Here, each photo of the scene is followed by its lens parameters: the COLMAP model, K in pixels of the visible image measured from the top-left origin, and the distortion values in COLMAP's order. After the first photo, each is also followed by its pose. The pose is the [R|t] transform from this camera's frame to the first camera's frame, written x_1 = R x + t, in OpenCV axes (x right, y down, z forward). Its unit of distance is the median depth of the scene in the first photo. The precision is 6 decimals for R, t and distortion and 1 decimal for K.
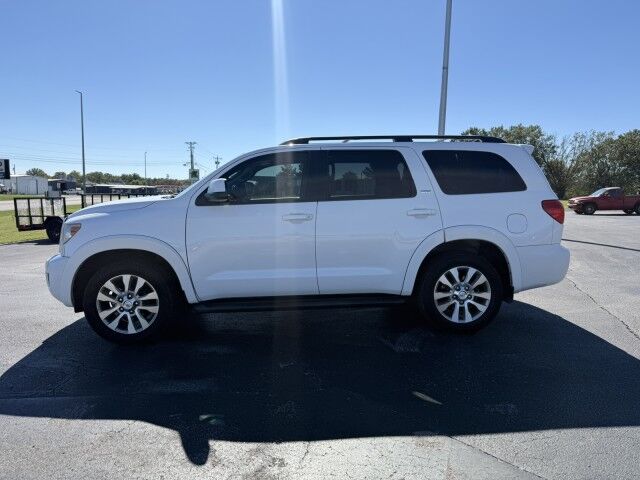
lens RADIAL K [[450.9, 0, 318.3], [0, 450.9, 241.4], [0, 0, 1]] dist [0.032686, -0.041053]
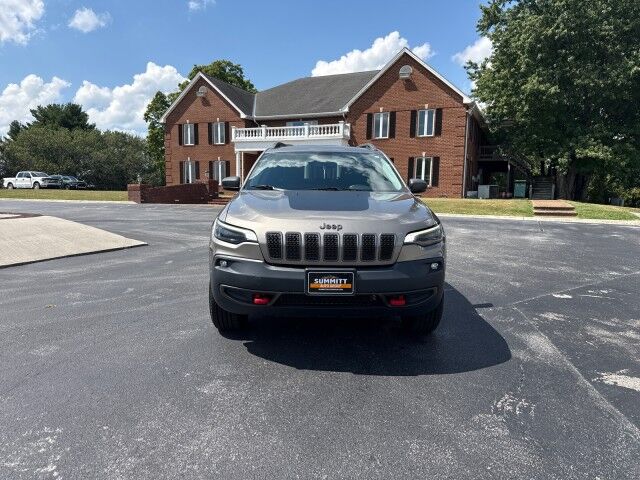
lens RADIAL K [[450.9, 0, 319.7], [0, 450.9, 243.6], [0, 0, 1]] dist [0.032686, -0.041053]
pose [[0.134702, -0.127079, 0.982703, -0.075554], [0.097134, 0.988659, 0.114535, -0.005480], [-0.986114, 0.080026, 0.145518, 0.070653]]
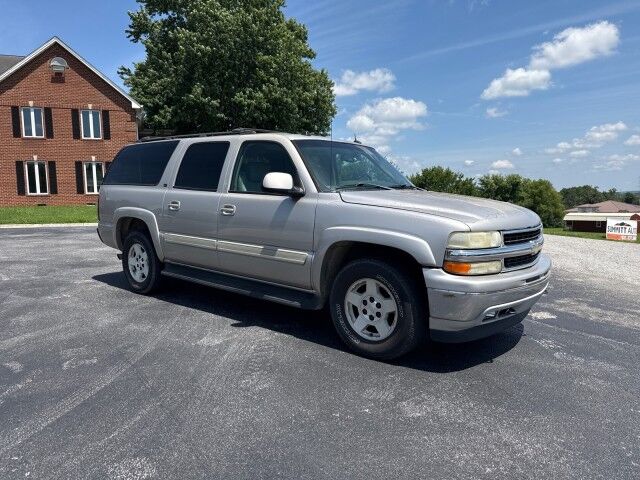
lens RADIAL K [[450.9, 0, 316.4], [0, 450.9, 240.3], [0, 0, 1]] dist [0.032686, -0.041053]
pose [[-0.600856, -0.081159, 0.795226, -0.061500], [0.095060, 0.980518, 0.171895, -0.010769], [-0.793685, 0.178878, -0.581436, 0.117482]]
